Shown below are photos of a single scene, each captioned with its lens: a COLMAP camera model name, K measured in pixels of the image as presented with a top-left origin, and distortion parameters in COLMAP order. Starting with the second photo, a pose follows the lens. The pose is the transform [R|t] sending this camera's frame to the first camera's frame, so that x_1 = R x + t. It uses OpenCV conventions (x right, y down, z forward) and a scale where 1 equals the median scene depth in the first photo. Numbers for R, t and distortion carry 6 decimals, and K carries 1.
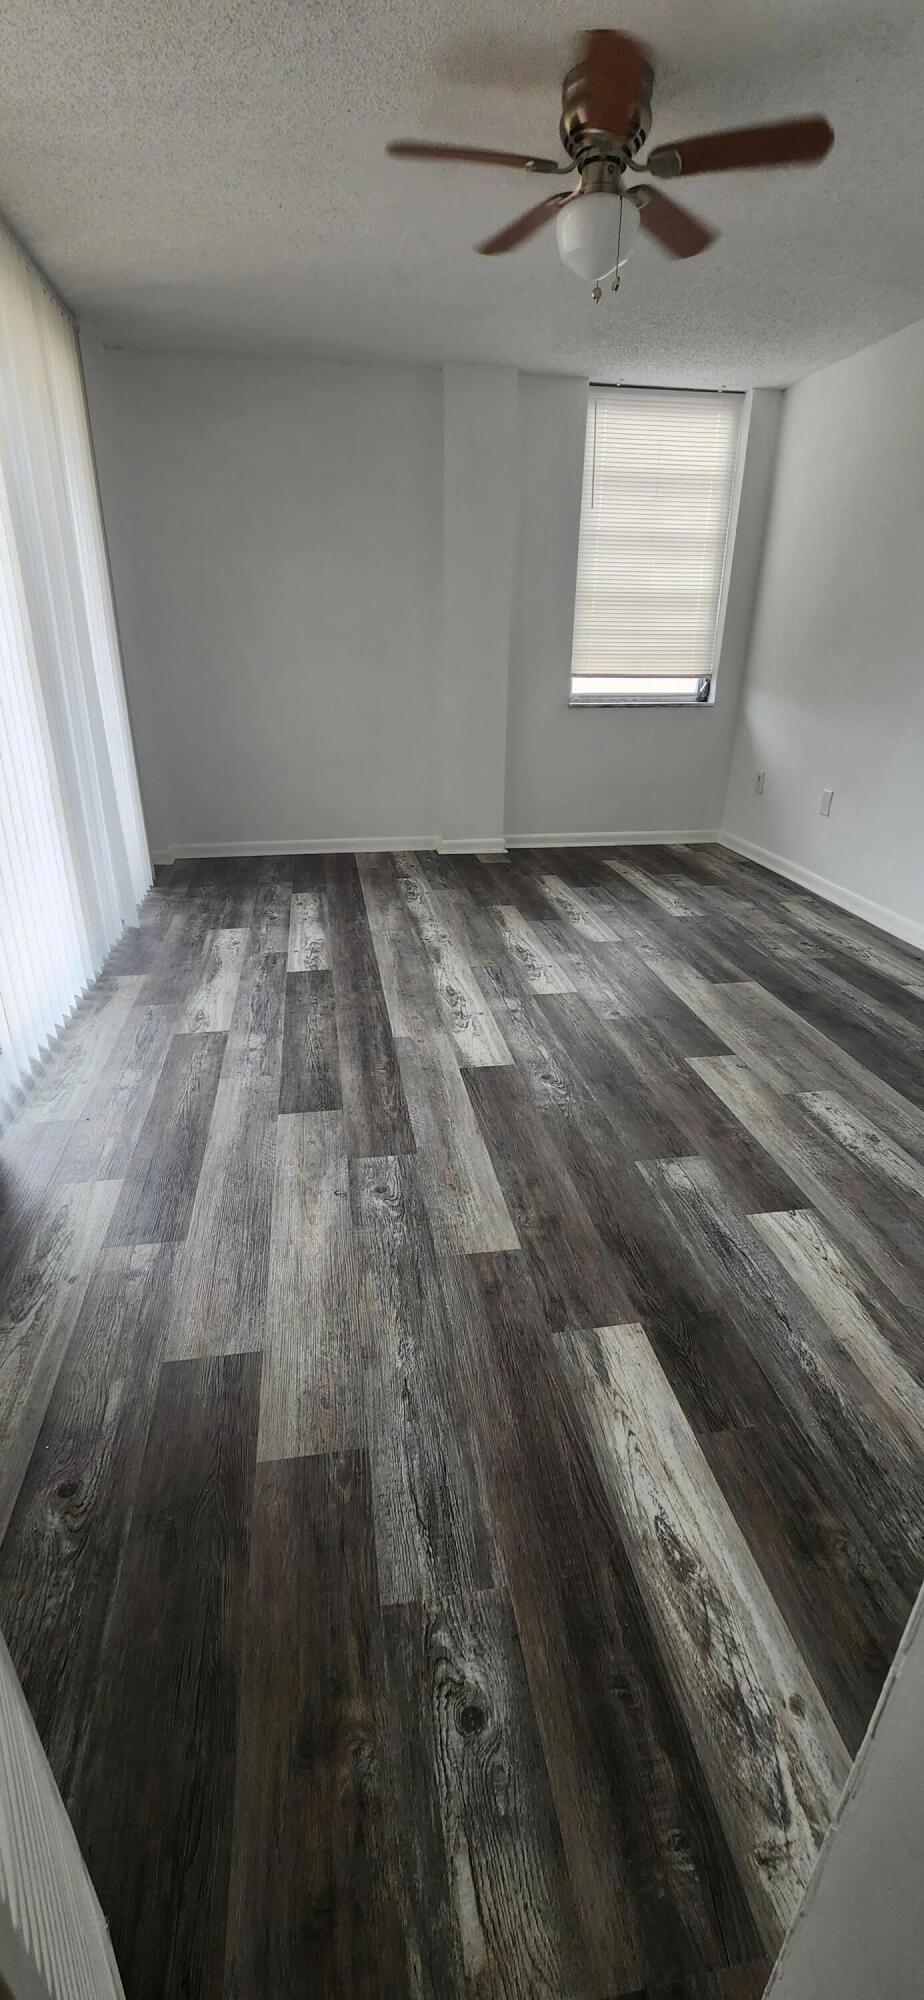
lens RADIAL K [[810.6, 0, 451.8], [0, 810.6, 996.8], [0, 0, 1]] dist [-0.003917, 0.000288]
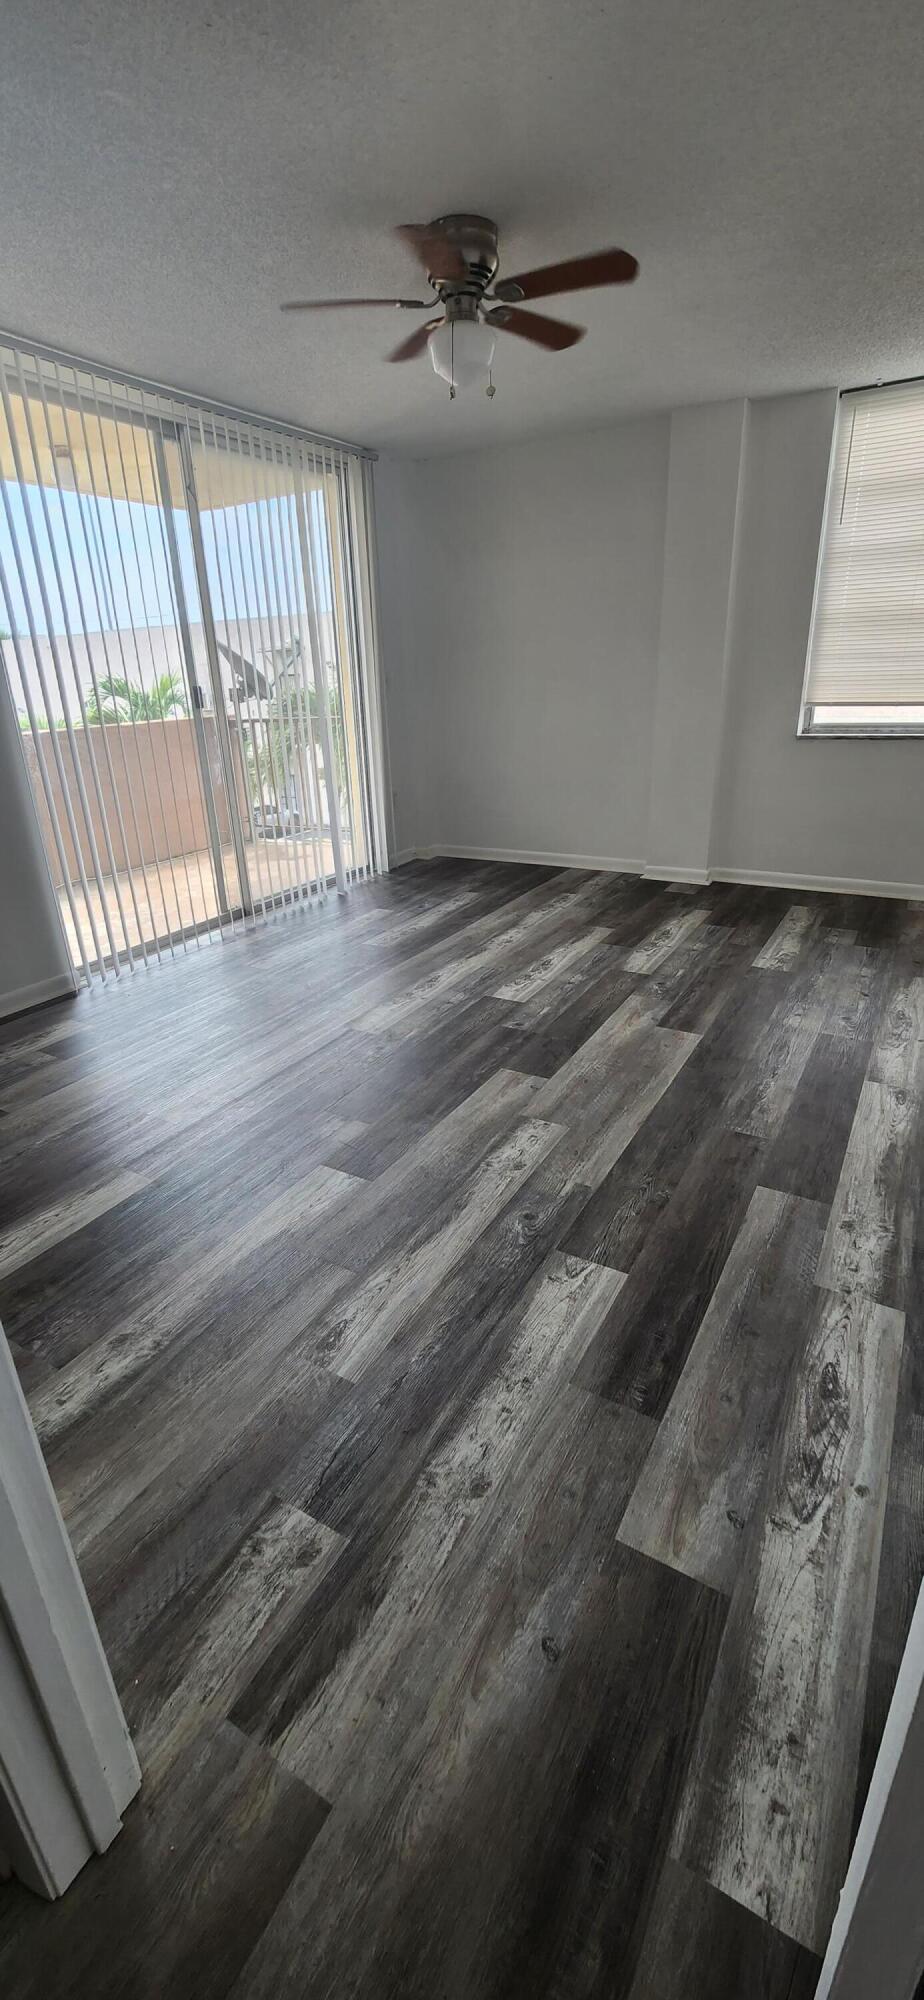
lens RADIAL K [[810.6, 0, 451.8], [0, 810.6, 996.8], [0, 0, 1]] dist [-0.003917, 0.000288]
pose [[0.761701, 0.206217, -0.614236, 0.603006], [-0.218364, 0.974242, 0.056293, -0.043266], [0.610023, 0.091249, 0.787112, 0.065992]]
